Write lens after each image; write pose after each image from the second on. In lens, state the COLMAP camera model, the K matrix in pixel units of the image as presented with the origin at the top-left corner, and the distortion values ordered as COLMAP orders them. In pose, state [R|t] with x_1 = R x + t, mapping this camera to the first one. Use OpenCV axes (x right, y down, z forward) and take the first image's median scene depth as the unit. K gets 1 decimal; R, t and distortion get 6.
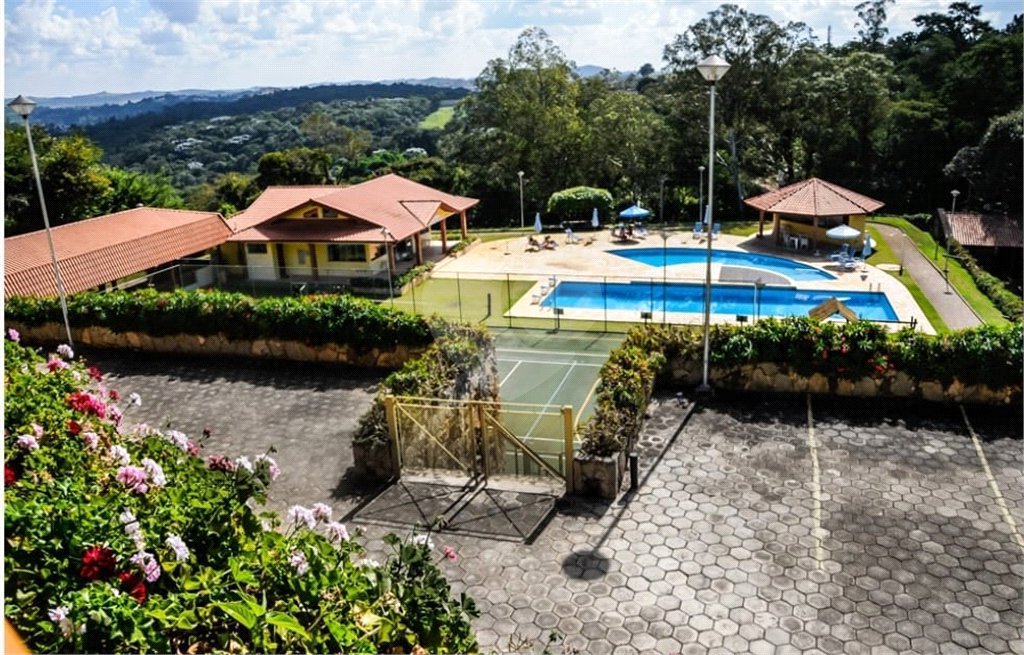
lens RADIAL K [[819.8, 0, 512.0], [0, 819.8, 327.5], [0, 0, 1]] dist [-0.001620, -0.002033]
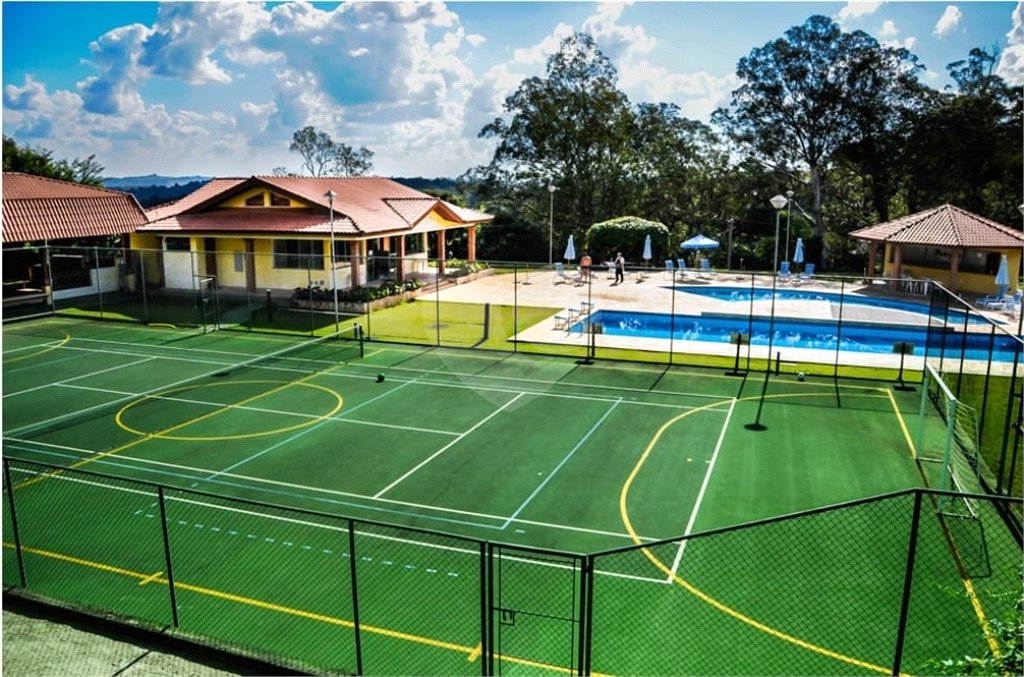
lens RADIAL K [[829.4, 0, 516.1], [0, 829.4, 367.2], [0, 0, 1]] dist [-0.060339, 0.002345]
pose [[0.997630, 0.059472, -0.034613, 0.015078], [-0.062040, 0.994975, -0.078587, 0.043564], [0.029766, 0.080548, 0.996306, 0.265180]]
